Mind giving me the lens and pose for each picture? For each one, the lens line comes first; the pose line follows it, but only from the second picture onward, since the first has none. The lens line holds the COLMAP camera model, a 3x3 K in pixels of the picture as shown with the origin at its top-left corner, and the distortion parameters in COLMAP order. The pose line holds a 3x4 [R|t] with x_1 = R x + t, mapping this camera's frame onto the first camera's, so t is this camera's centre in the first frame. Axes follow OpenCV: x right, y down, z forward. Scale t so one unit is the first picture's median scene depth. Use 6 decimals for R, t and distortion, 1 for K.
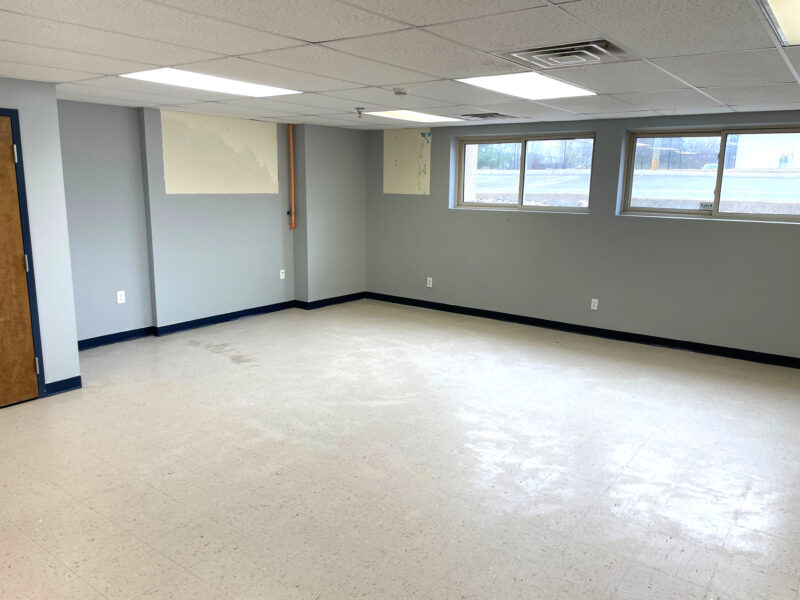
lens RADIAL K [[599.9, 0, 400.0], [0, 599.9, 300.0], [0, 0, 1]] dist [-0.040715, -0.003526]
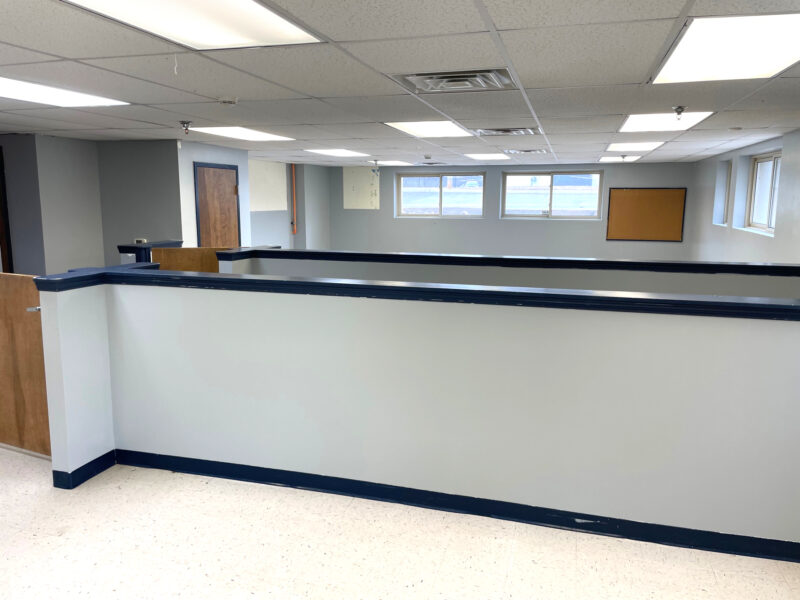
lens RADIAL K [[599.9, 0, 400.0], [0, 599.9, 300.0], [0, 0, 1]] dist [-0.040715, -0.003526]
pose [[0.932435, -0.071586, 0.354175, -0.494879], [0.077592, 0.996981, -0.002765, 0.070962], [-0.352908, 0.030060, 0.935175, -0.489702]]
